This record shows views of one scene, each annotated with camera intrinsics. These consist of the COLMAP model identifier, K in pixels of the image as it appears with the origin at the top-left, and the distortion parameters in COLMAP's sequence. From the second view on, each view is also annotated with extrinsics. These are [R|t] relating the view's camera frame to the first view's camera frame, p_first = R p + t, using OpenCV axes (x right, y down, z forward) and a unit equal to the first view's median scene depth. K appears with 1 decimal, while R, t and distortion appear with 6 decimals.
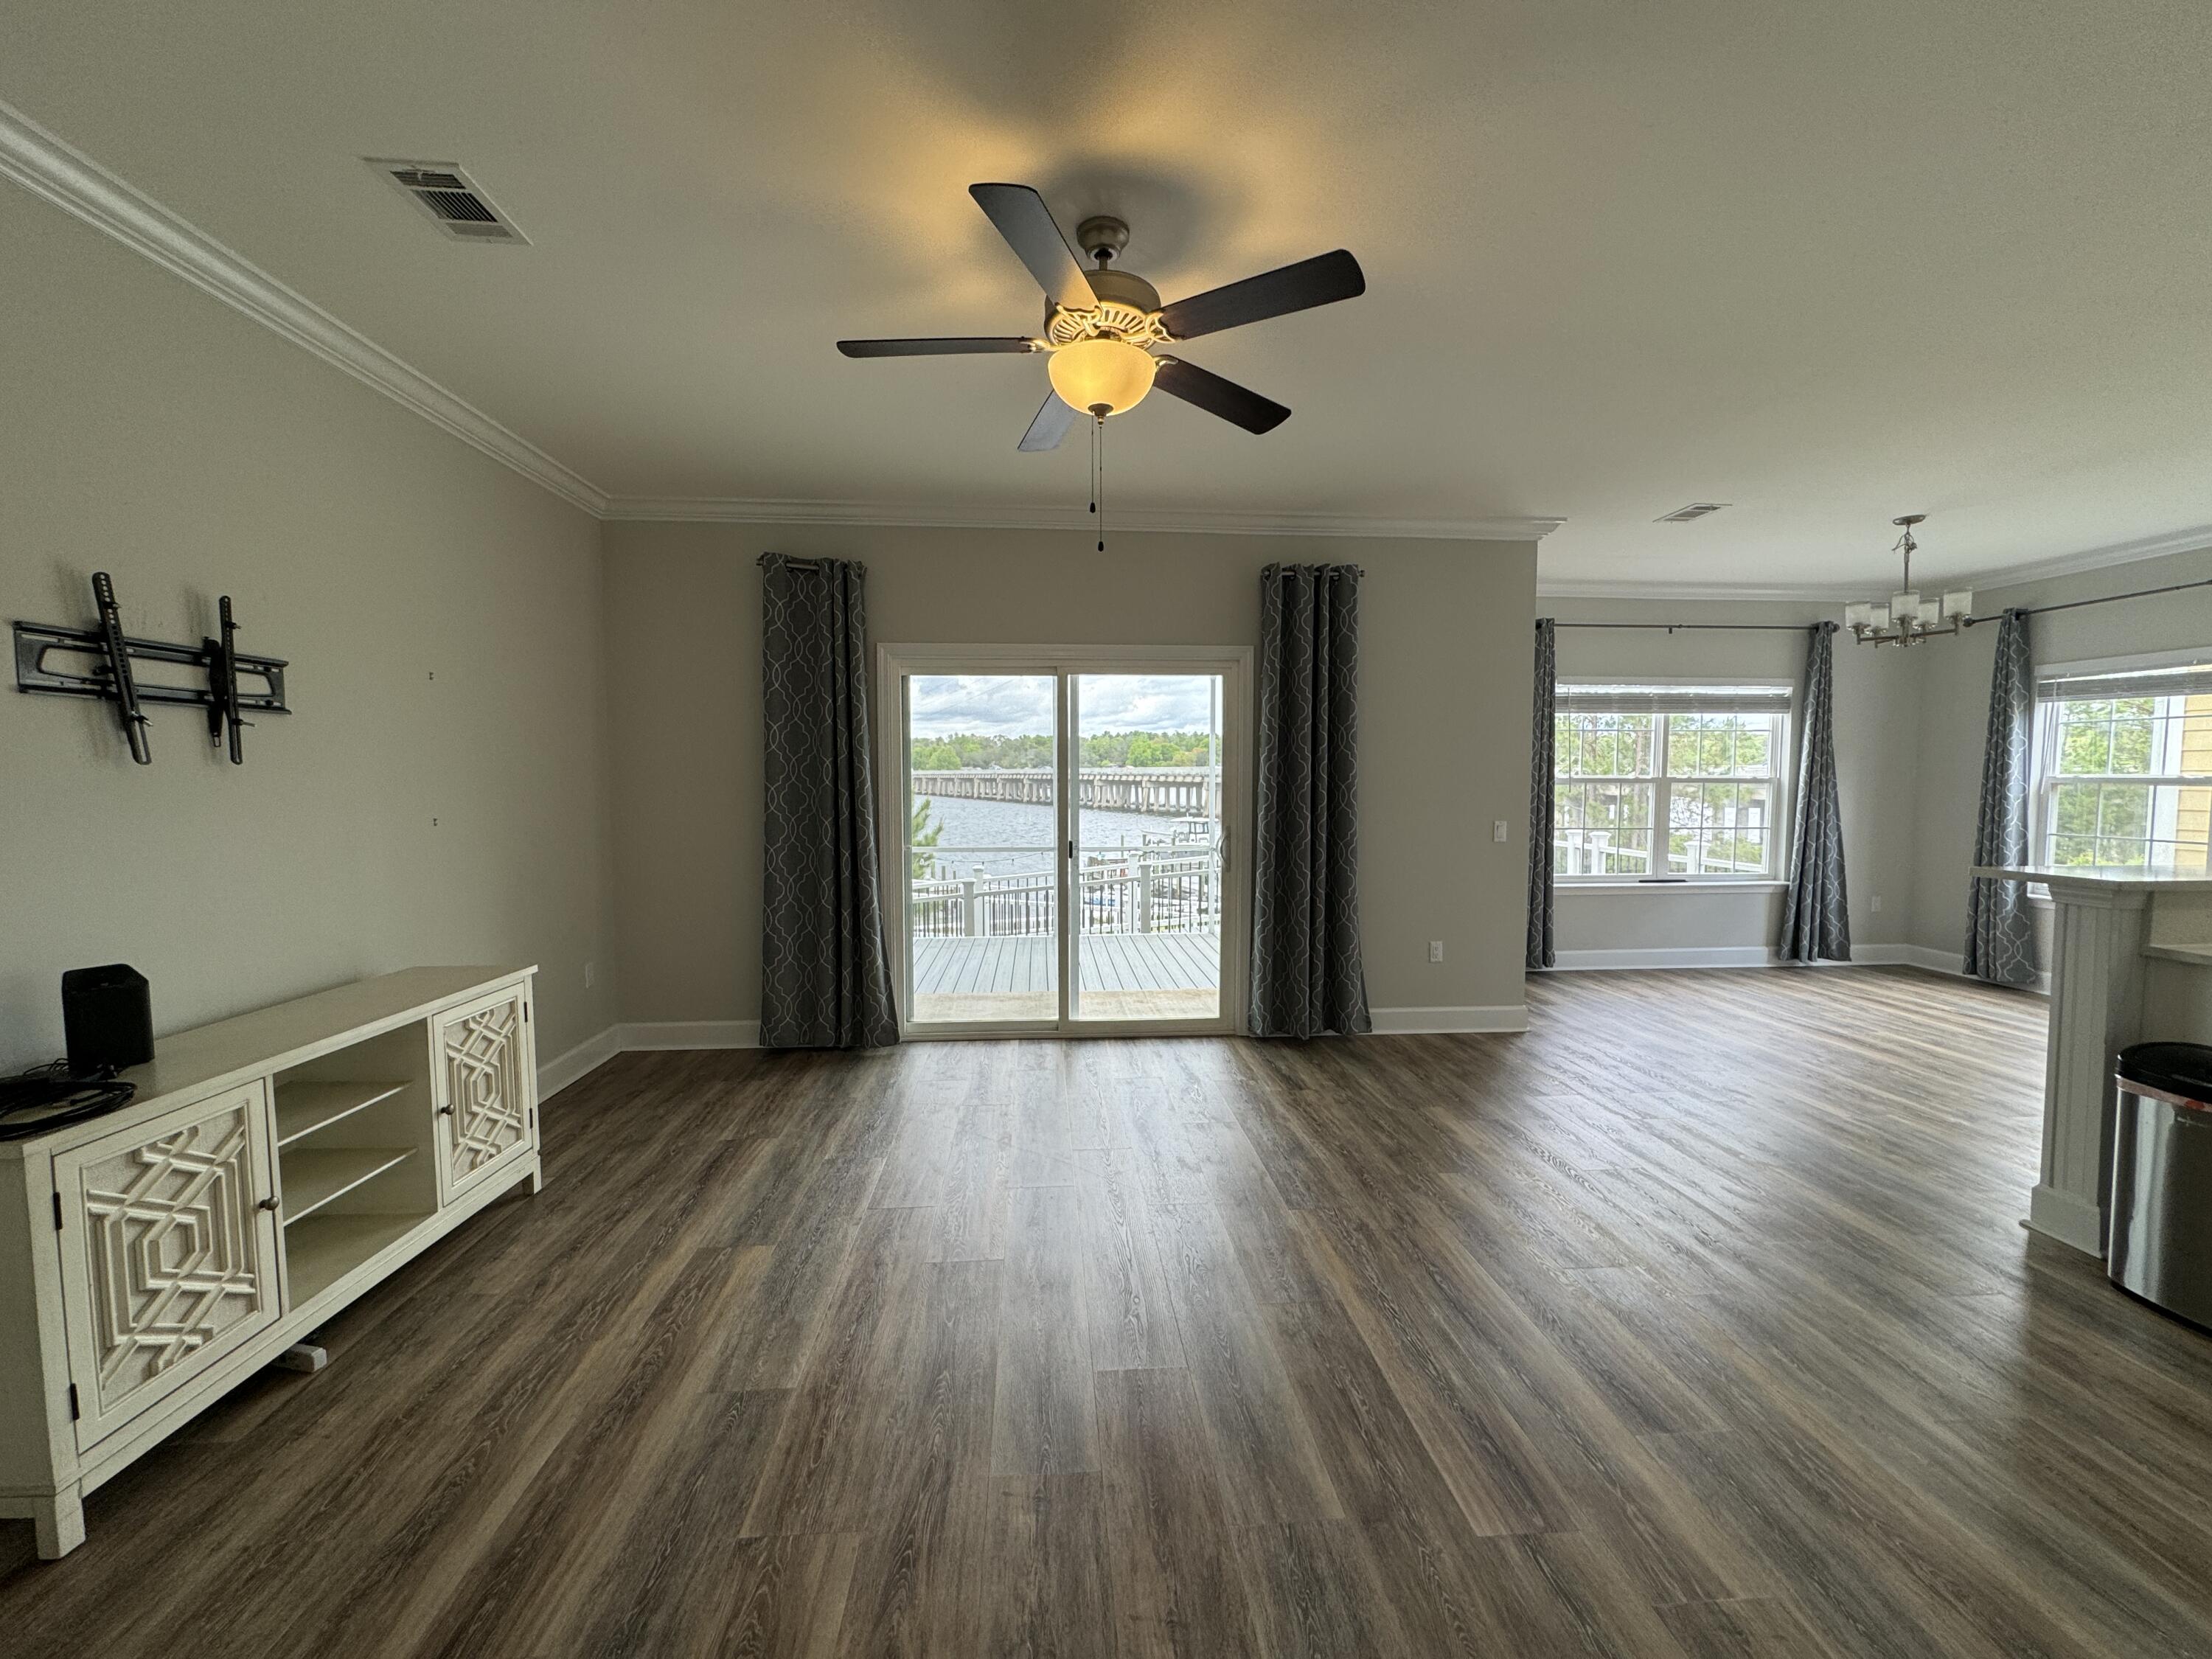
lens RADIAL K [[881.1, 0, 1109.4], [0, 881.1, 829.2], [0, 0, 1]] dist [-0.003827, 0.000493]
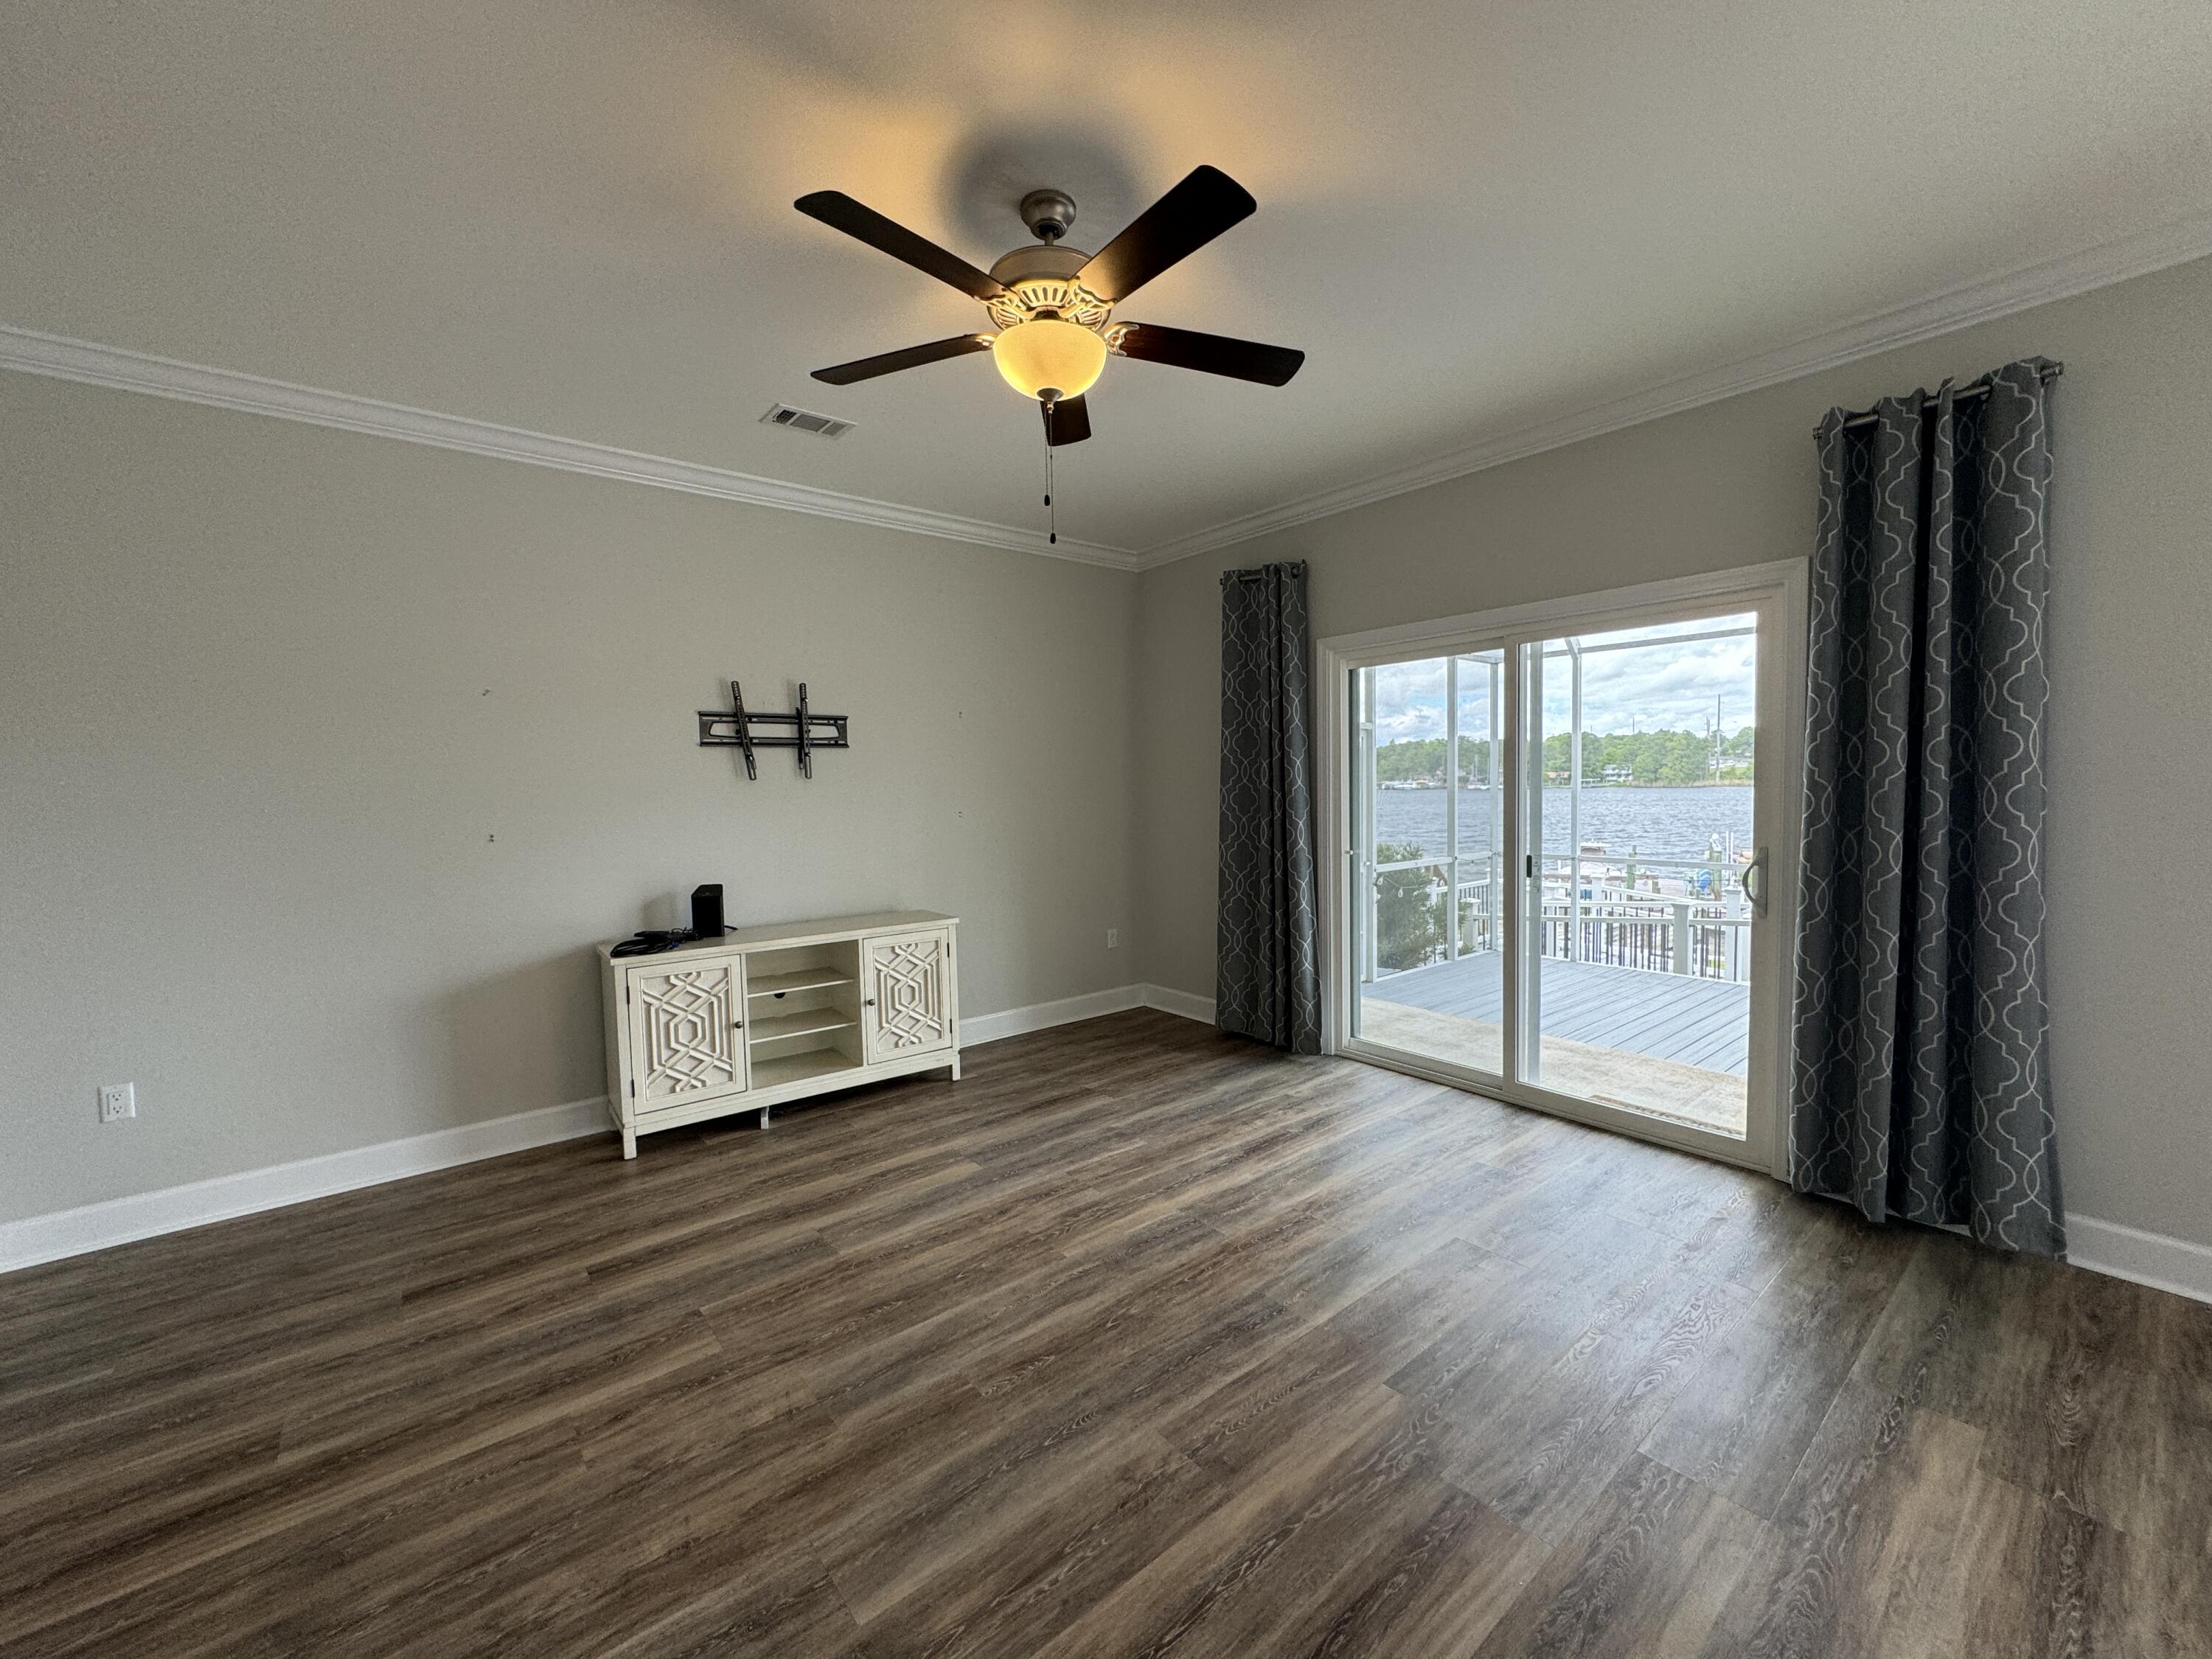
lens RADIAL K [[881.1, 0, 1100.9], [0, 881.1, 827.7], [0, 0, 1]] dist [-0.003827, 0.000493]
pose [[0.565996, 0.032329, -0.823774, 0.407555], [-0.031561, 0.999348, 0.017534, -0.013325], [0.823803, 0.016075, 0.566648, 0.254975]]
